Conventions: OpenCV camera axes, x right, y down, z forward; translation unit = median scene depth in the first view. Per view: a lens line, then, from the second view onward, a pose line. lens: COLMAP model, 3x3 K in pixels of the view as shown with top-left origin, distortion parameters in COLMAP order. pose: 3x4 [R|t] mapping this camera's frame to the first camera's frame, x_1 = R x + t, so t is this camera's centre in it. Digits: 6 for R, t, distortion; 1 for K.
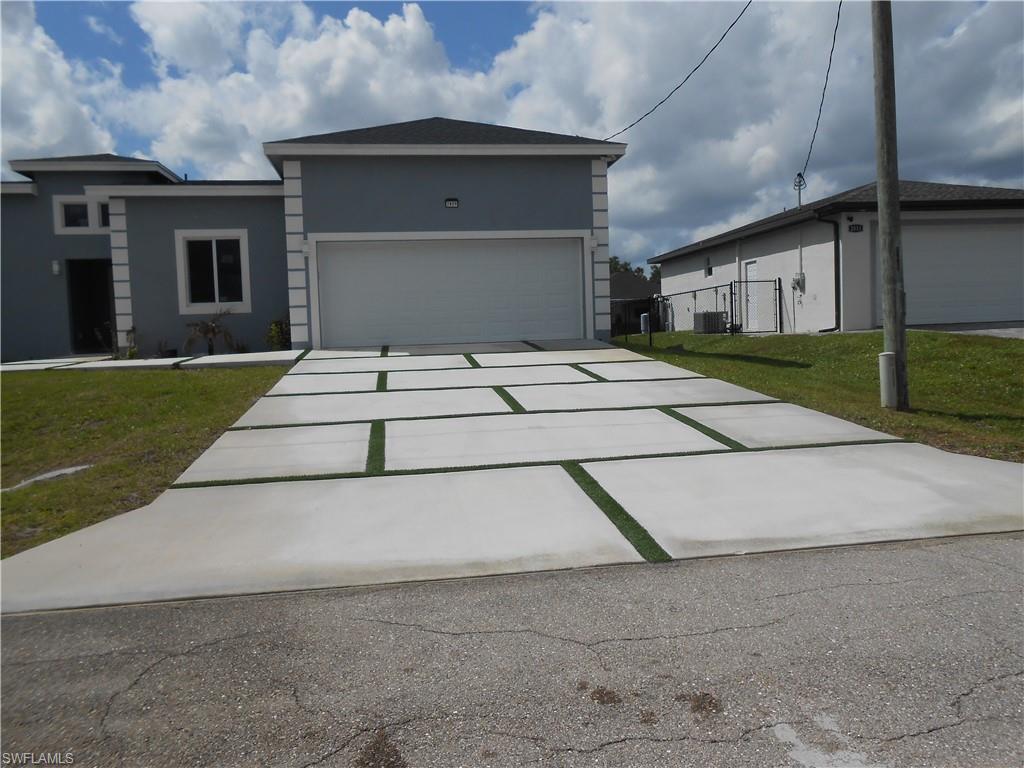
lens RADIAL K [[809.5, 0, 512.0], [0, 809.5, 385.0], [0, 0, 1]] dist [-0.024072, 0.052715]
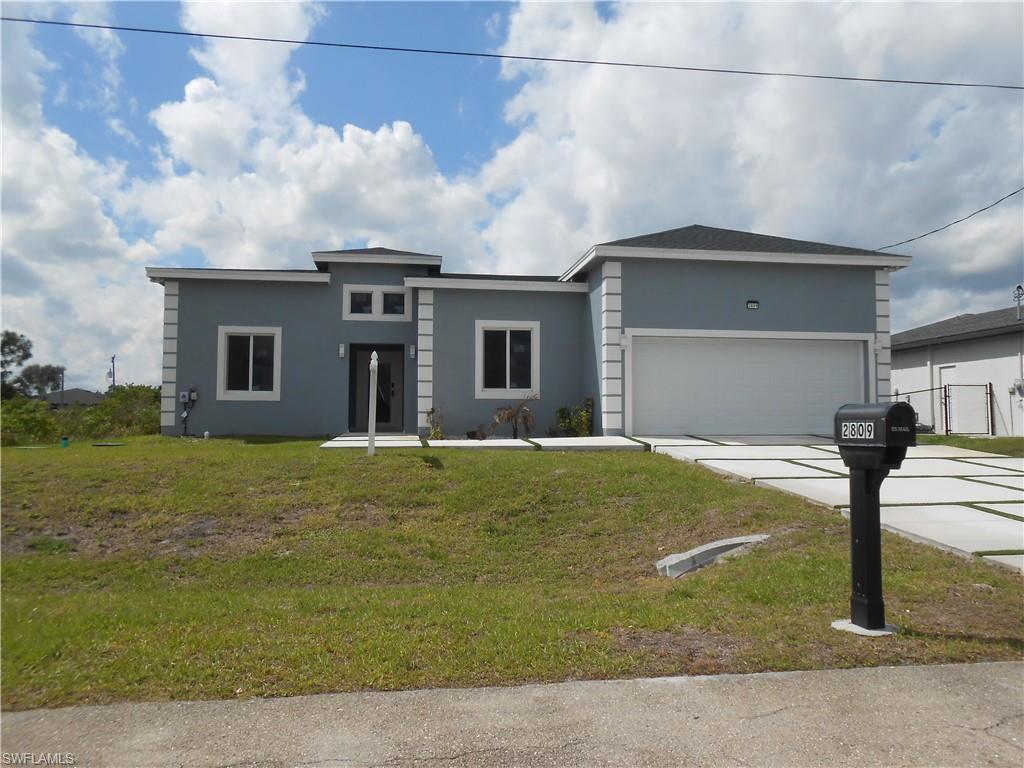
lens RADIAL K [[809.5, 0, 513.6], [0, 809.5, 387.2], [0, 0, 1]] dist [-0.024072, 0.052715]
pose [[0.999375, 0.034243, -0.008730, -0.354353], [-0.034995, 0.993325, -0.109916, 0.012907], [0.004908, 0.110152, 0.993903, -0.057588]]
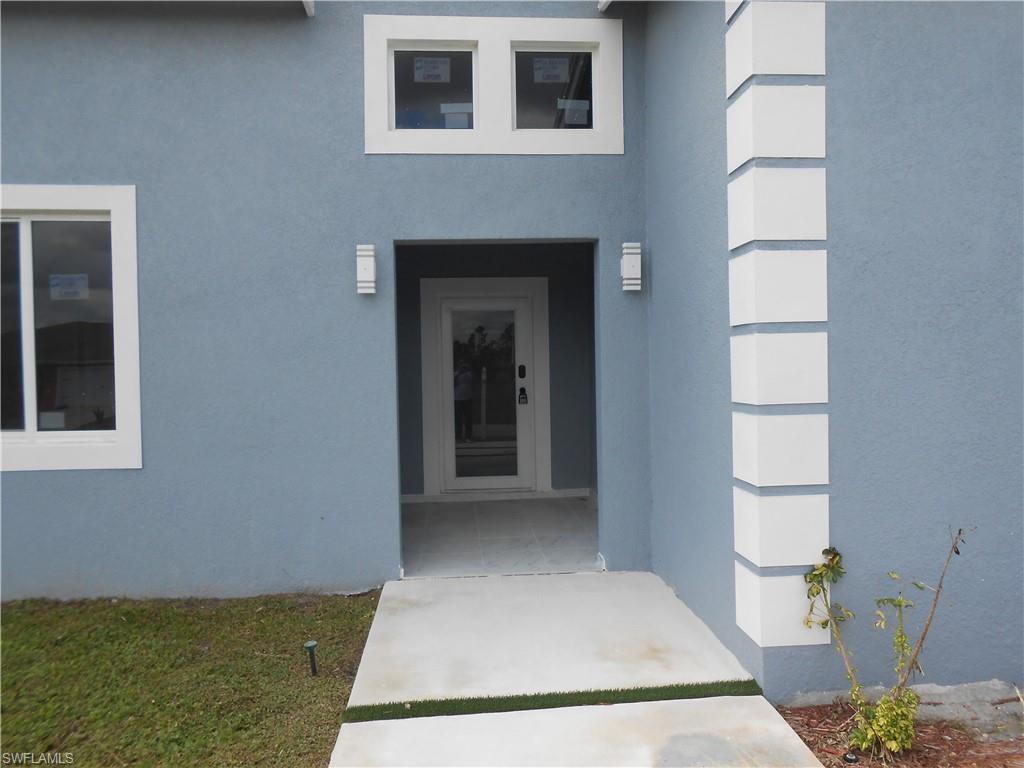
lens RADIAL K [[809.5, 0, 510.6], [0, 809.5, 381.5], [0, 0, 1]] dist [-0.024072, 0.052715]
pose [[0.996734, 0.015284, -0.079300, -0.533098], [-0.018340, 0.999111, -0.037962, -0.105055], [0.078649, 0.039292, 0.996128, 0.787336]]
